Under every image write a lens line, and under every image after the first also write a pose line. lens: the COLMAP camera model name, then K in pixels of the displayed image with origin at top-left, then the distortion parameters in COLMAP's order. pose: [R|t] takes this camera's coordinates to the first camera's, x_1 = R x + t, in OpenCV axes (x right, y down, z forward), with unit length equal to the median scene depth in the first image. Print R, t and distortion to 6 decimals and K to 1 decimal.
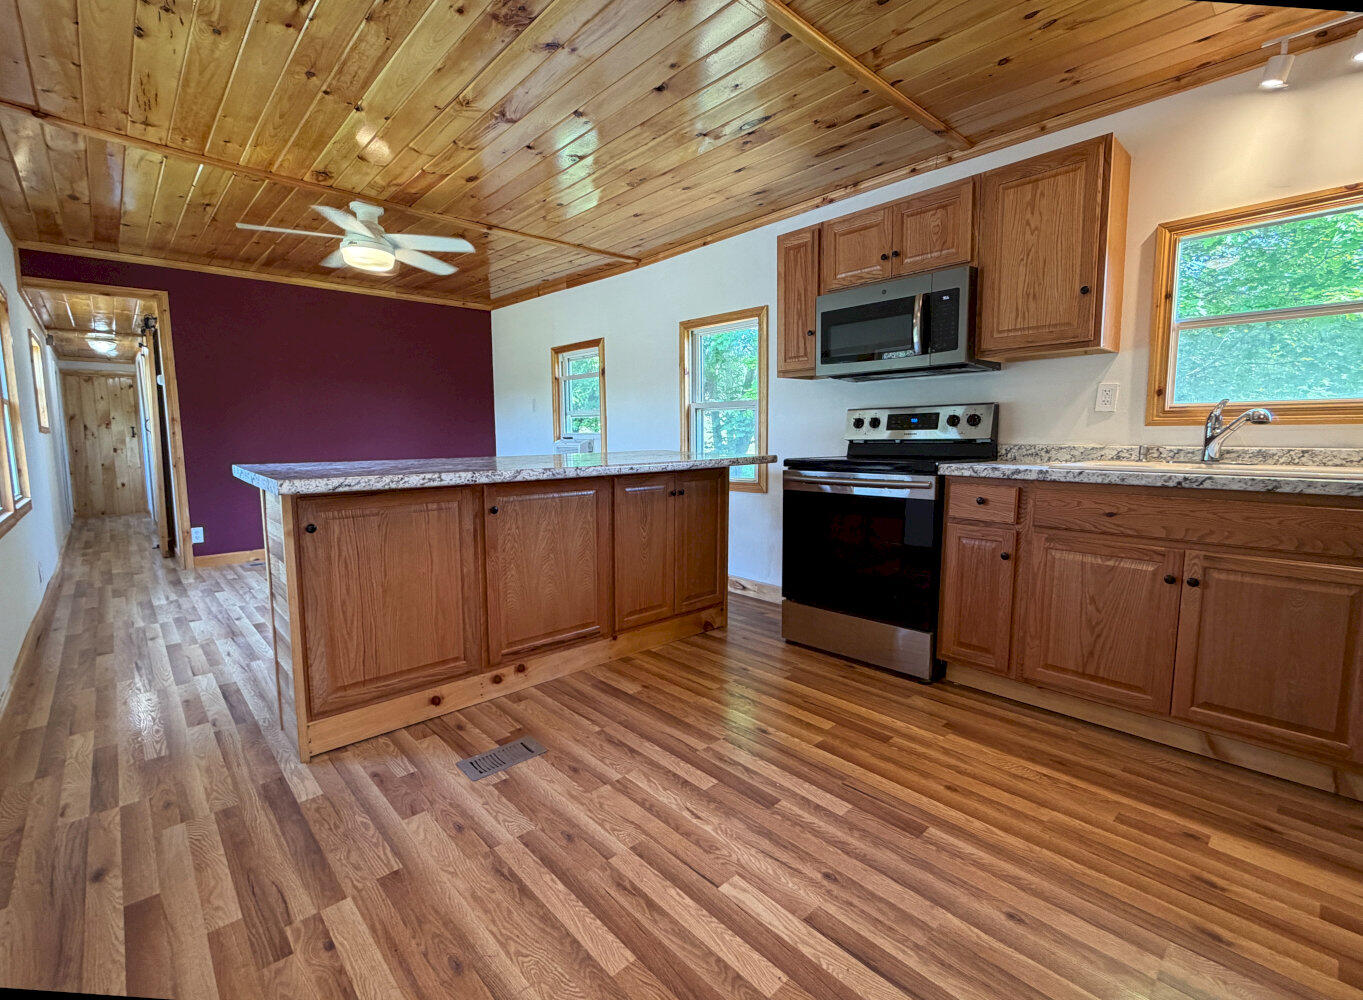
lens RADIAL K [[619.5, 0, 681.5], [0, 619.5, 500.0], [0, 0, 1]] dist [-0.000268, -0.000940]
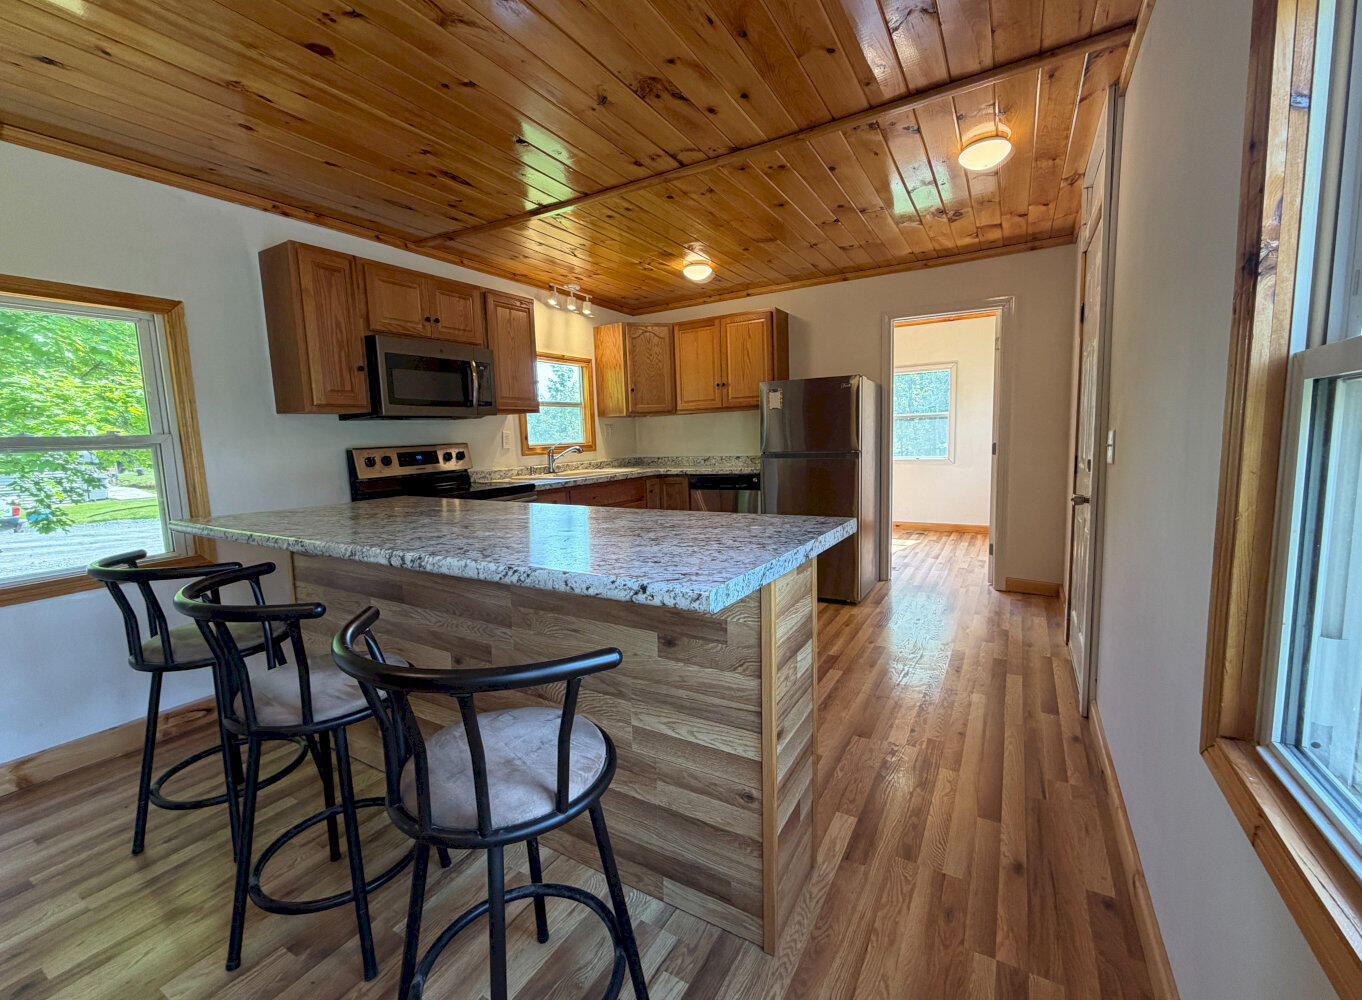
lens RADIAL K [[577.5, 0, 676.2], [0, 577.5, 500.0], [0, 0, 1]] dist [0.000779, 0.000526]
pose [[-0.288124, -0.091014, 0.953258, -0.517624], [0.139658, 0.980835, 0.135859, -0.081926], [-0.947354, 0.172274, -0.269891, 0.533789]]
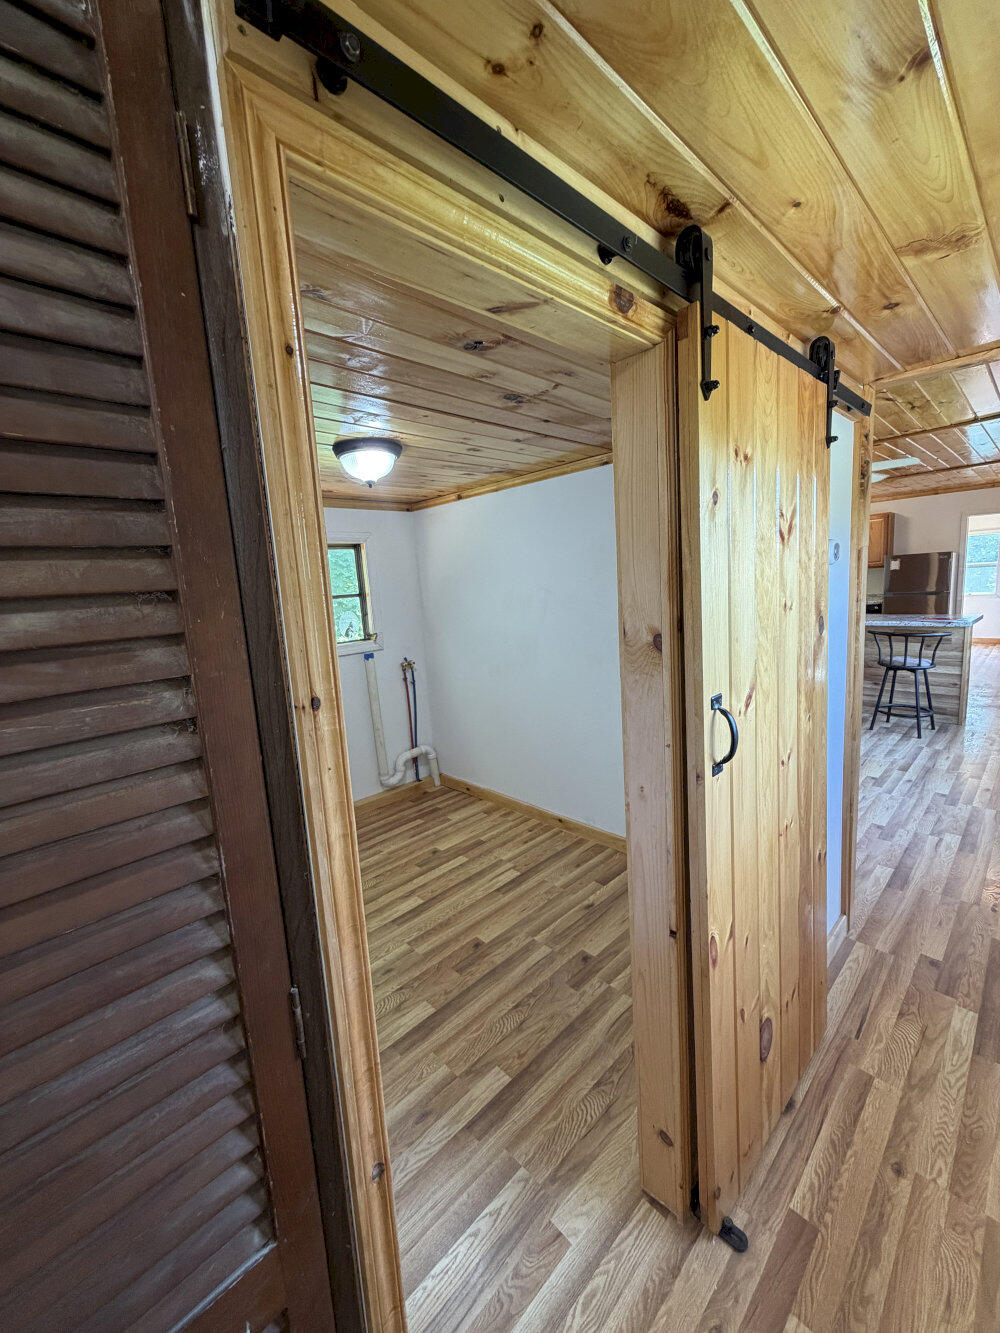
lens RADIAL K [[532.3, 0, 500.8], [0, 532.3, 661.6], [0, 0, 1]] dist [-0.003622, -0.000308]
pose [[-0.019341, -0.140189, 0.989936, -1.199332], [0.155536, 0.977645, 0.141487, -0.206193], [-0.987641, 0.156707, 0.002896, 1.245156]]
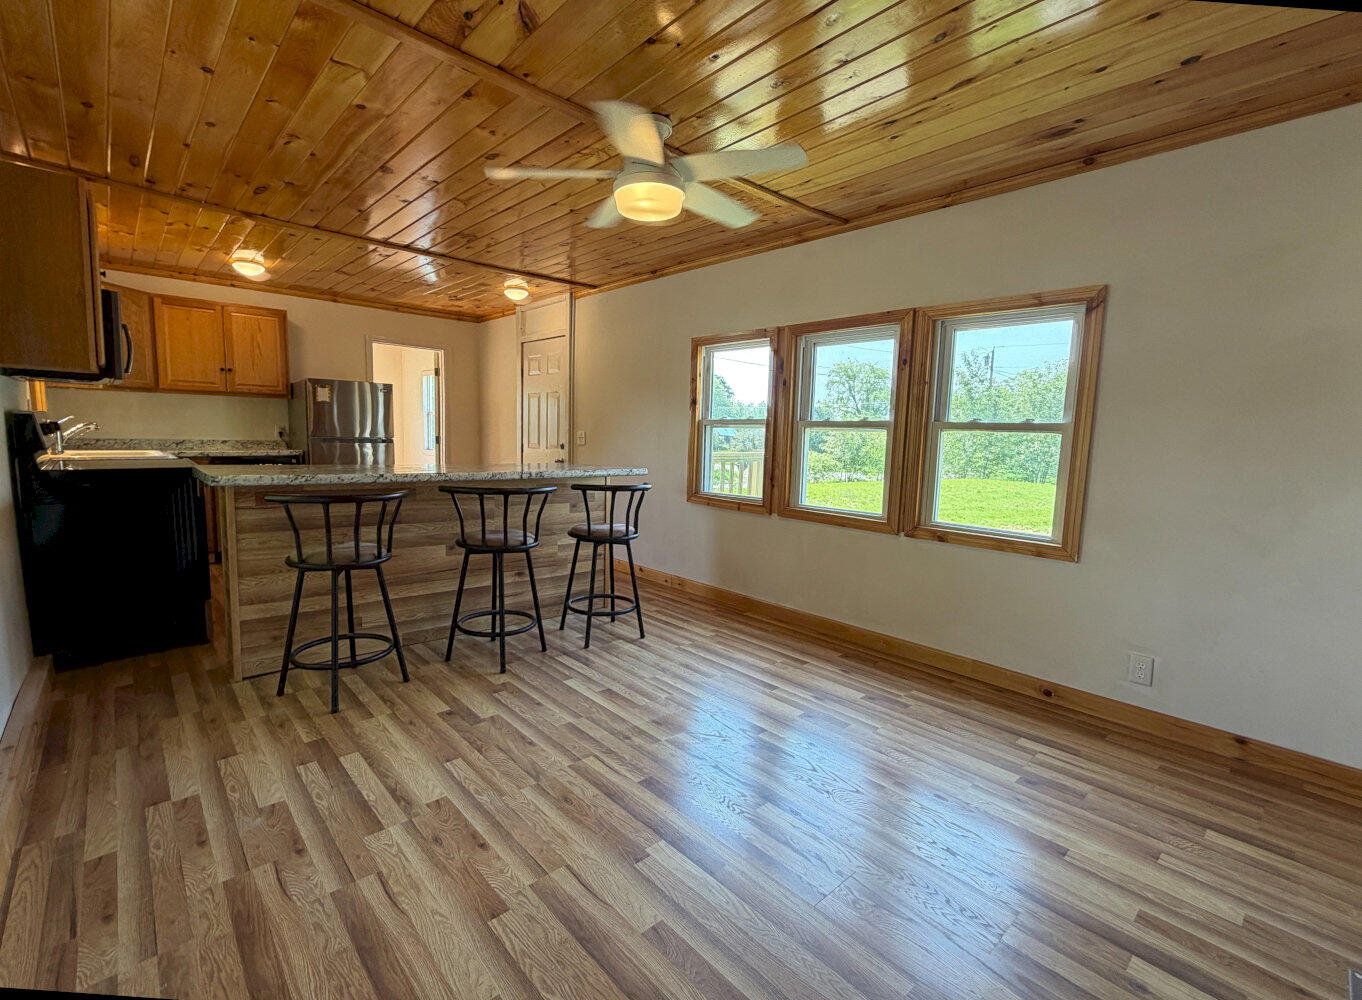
lens RADIAL K [[619.0, 0, 681.0], [0, 619.0, 500.0], [0, 0, 1]] dist [-0.000268, -0.000940]
pose [[-0.999778, -0.020967, -0.001891, -0.390485], [-0.020872, 0.975487, 0.219066, -0.157910], [-0.002749, 0.219057, -0.975708, 1.237558]]
